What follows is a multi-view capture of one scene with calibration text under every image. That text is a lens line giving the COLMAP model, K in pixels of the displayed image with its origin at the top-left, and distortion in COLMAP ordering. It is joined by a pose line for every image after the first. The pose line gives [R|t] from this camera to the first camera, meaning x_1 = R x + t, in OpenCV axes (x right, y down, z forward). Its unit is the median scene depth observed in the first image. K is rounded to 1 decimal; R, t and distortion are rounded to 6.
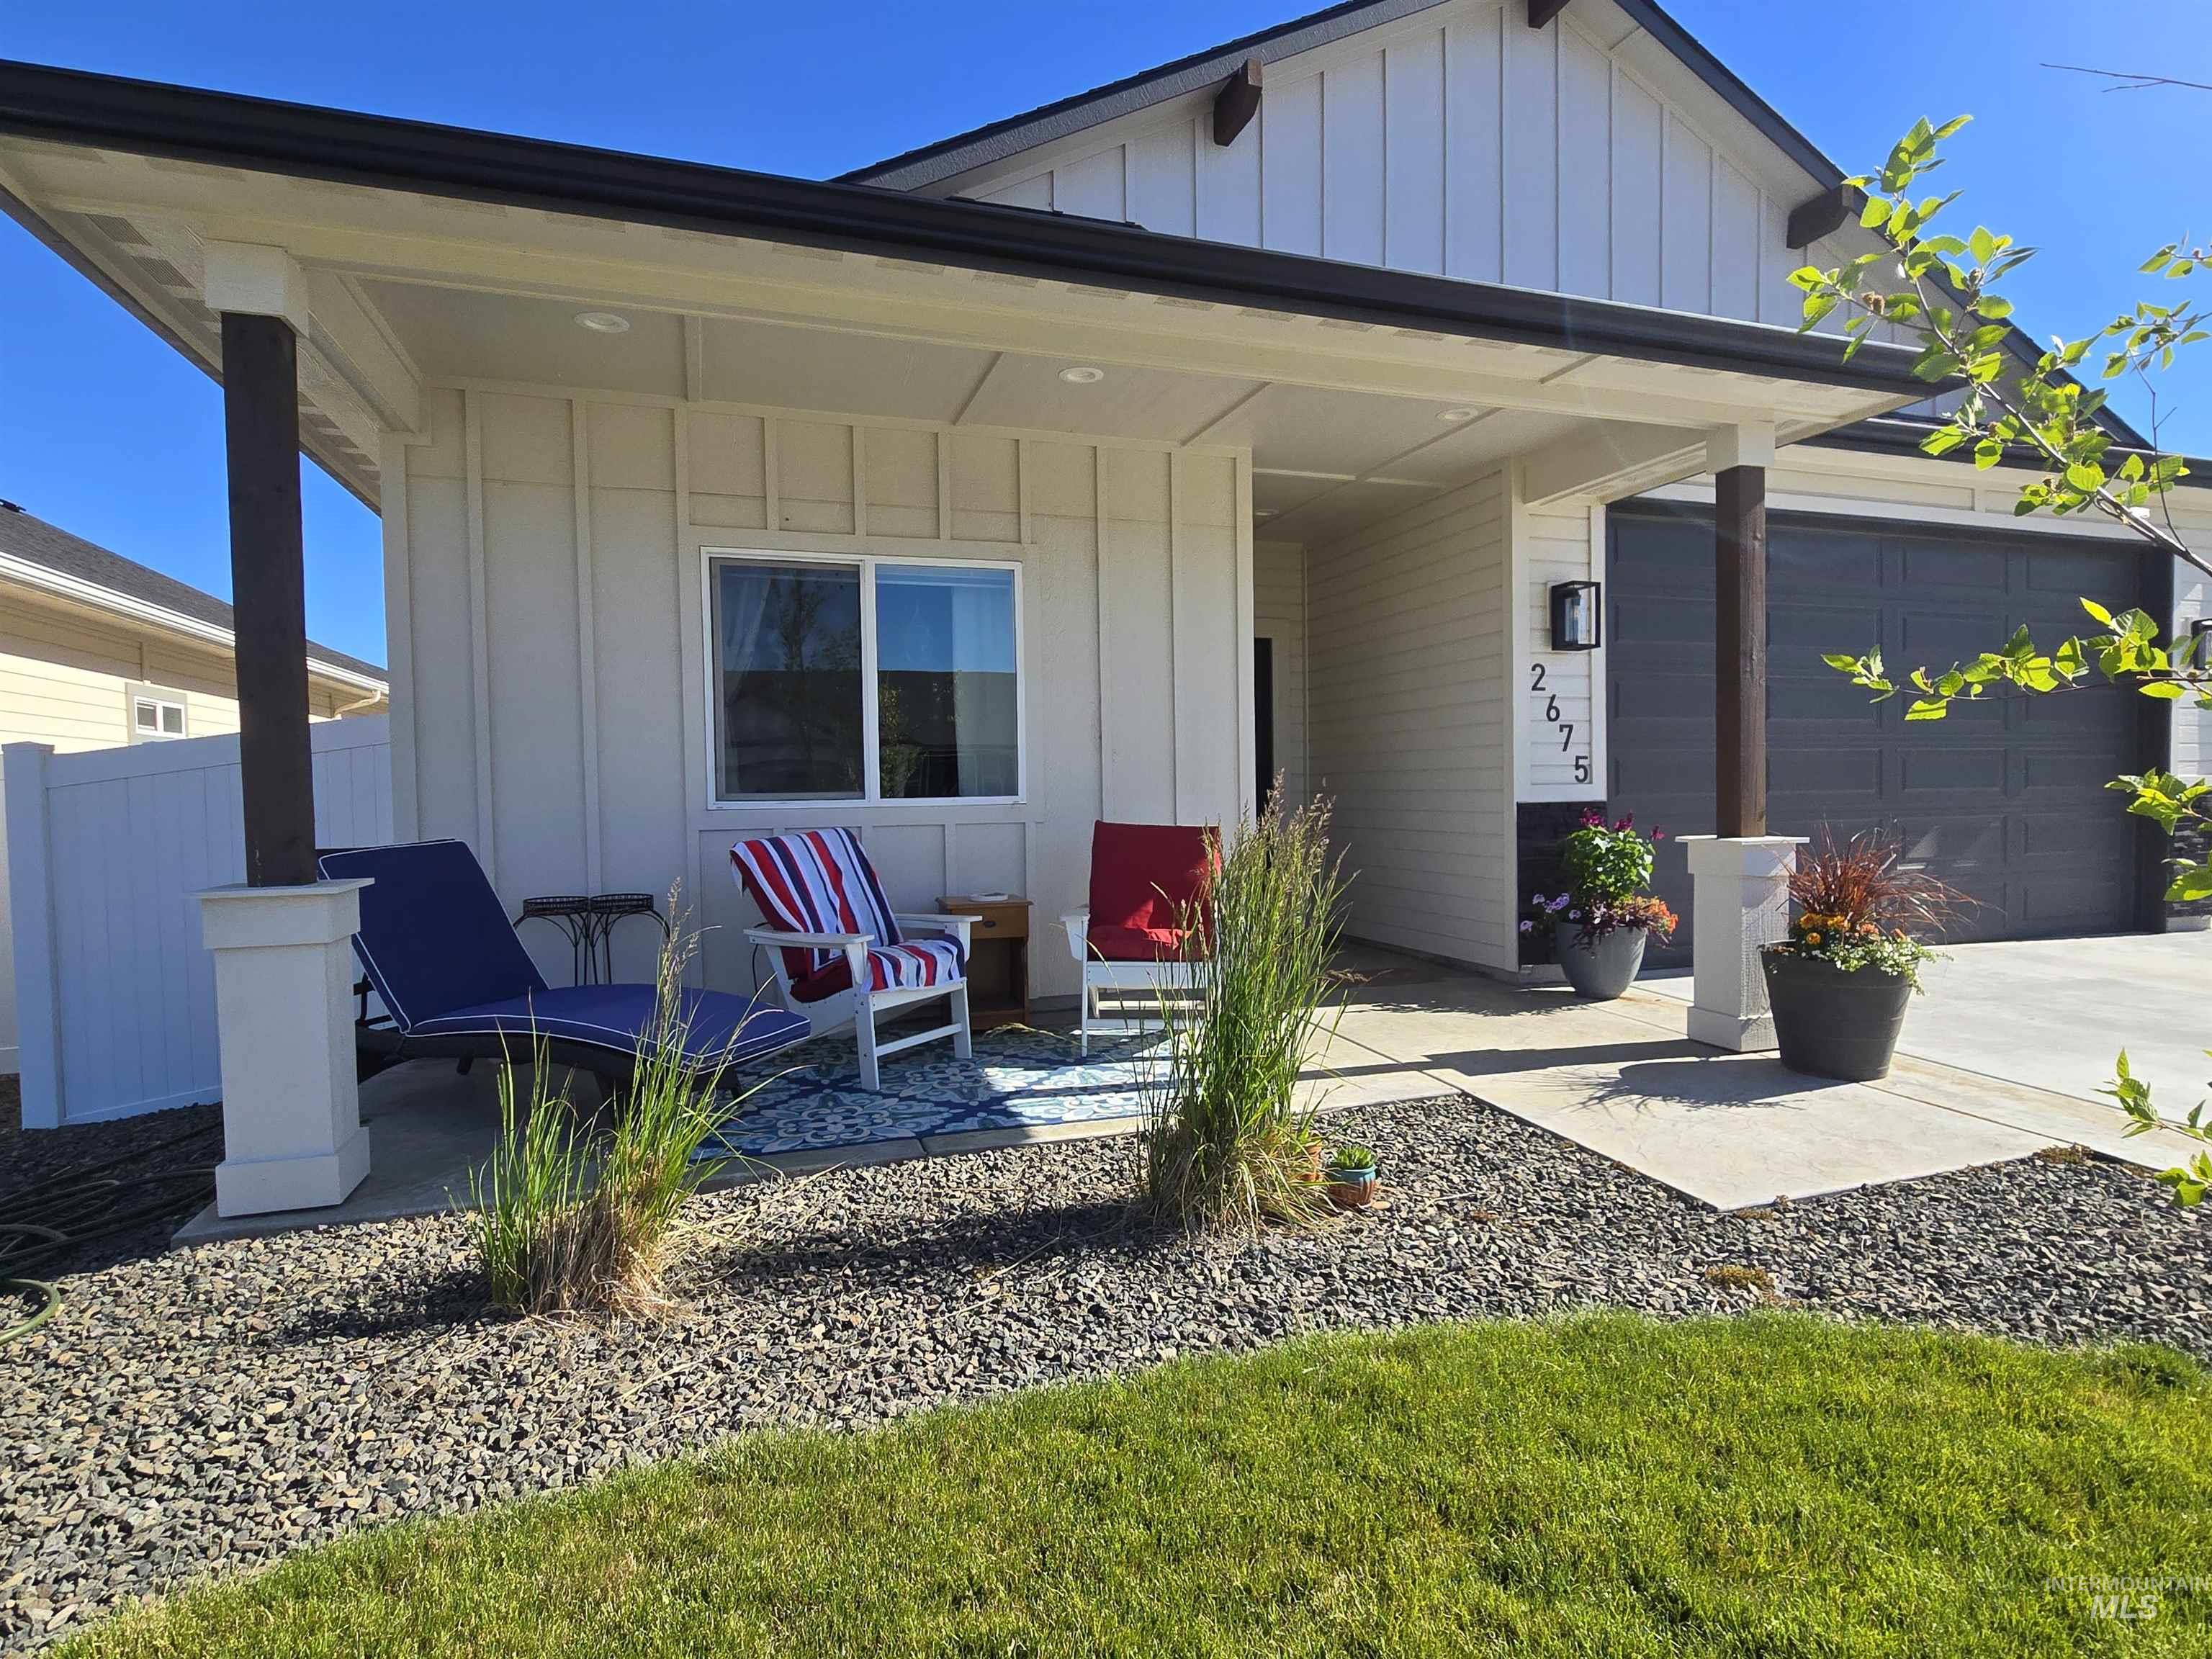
lens RADIAL K [[1177.1, 0, 1100.2], [0, 1177.1, 834.1], [0, 0, 1]] dist [-0.005021, 0.002414]
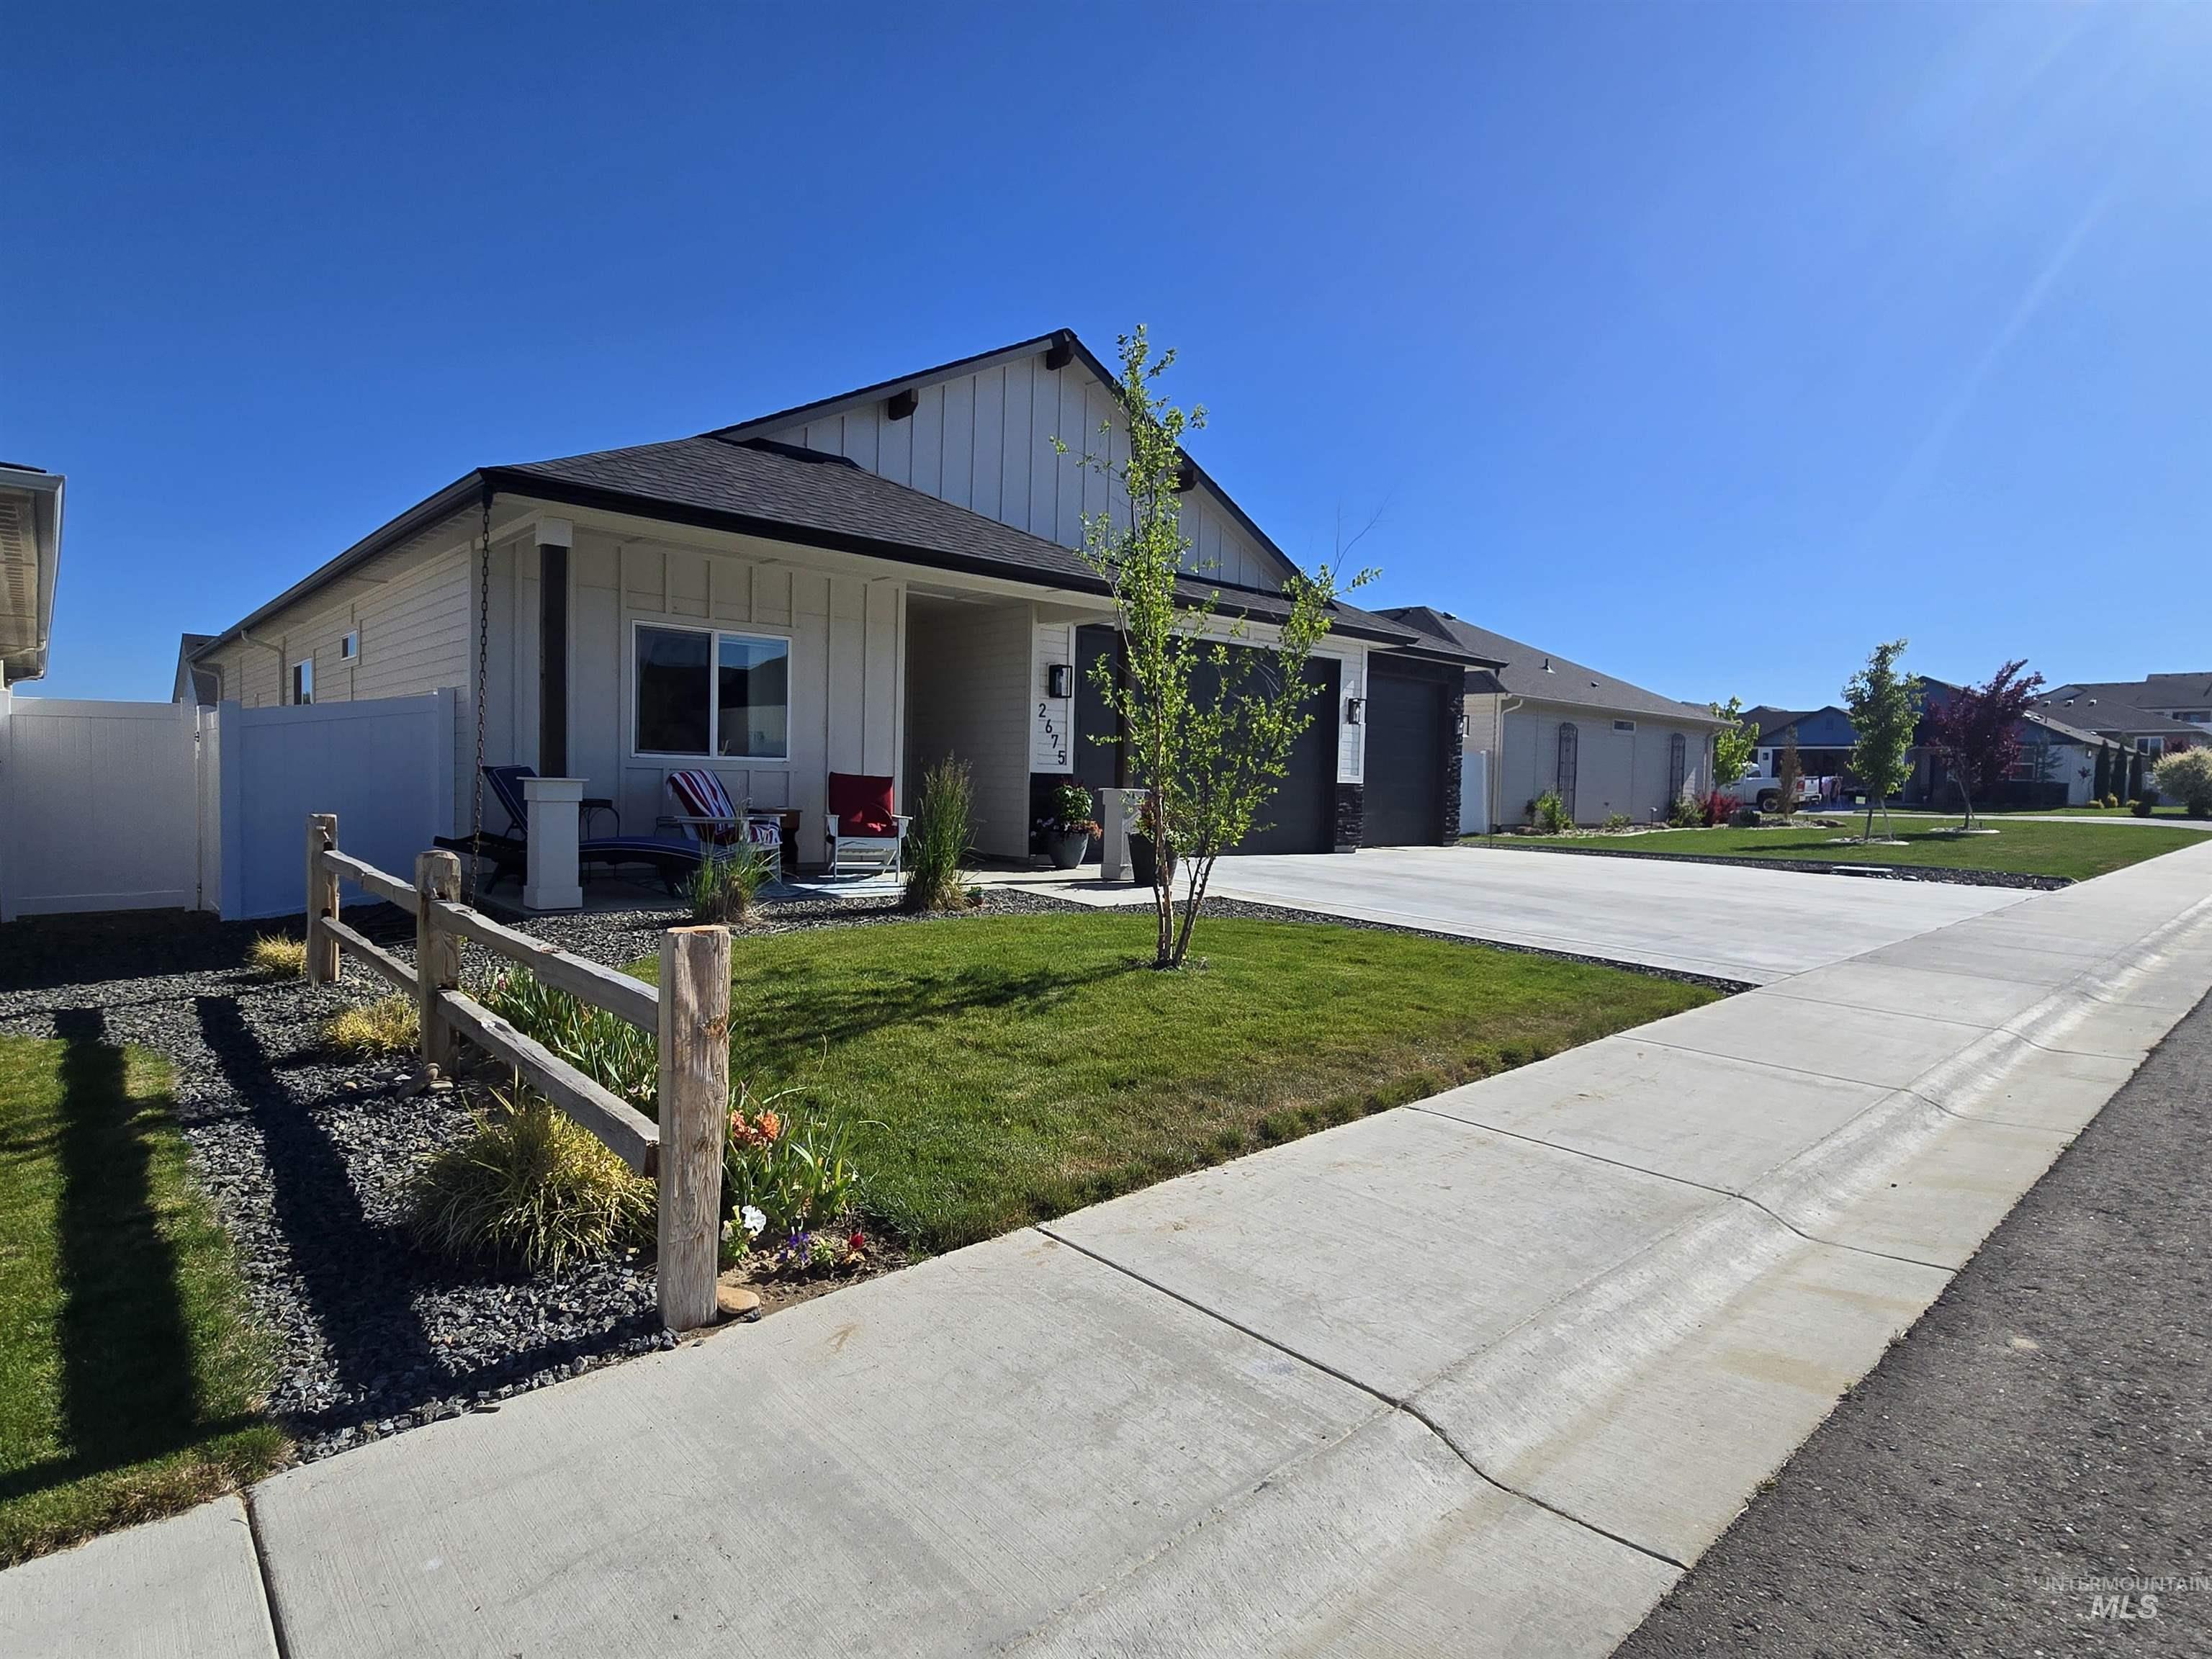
lens RADIAL K [[1177.1, 0, 1109.0], [0, 1177.1, 830.7], [0, 0, 1]] dist [-0.005021, 0.002414]
pose [[0.919168, 0.021149, 0.393299, -0.318317], [-0.025280, 0.999666, 0.005327, 0.059764], [-0.393055, -0.014839, 0.919395, -0.921364]]
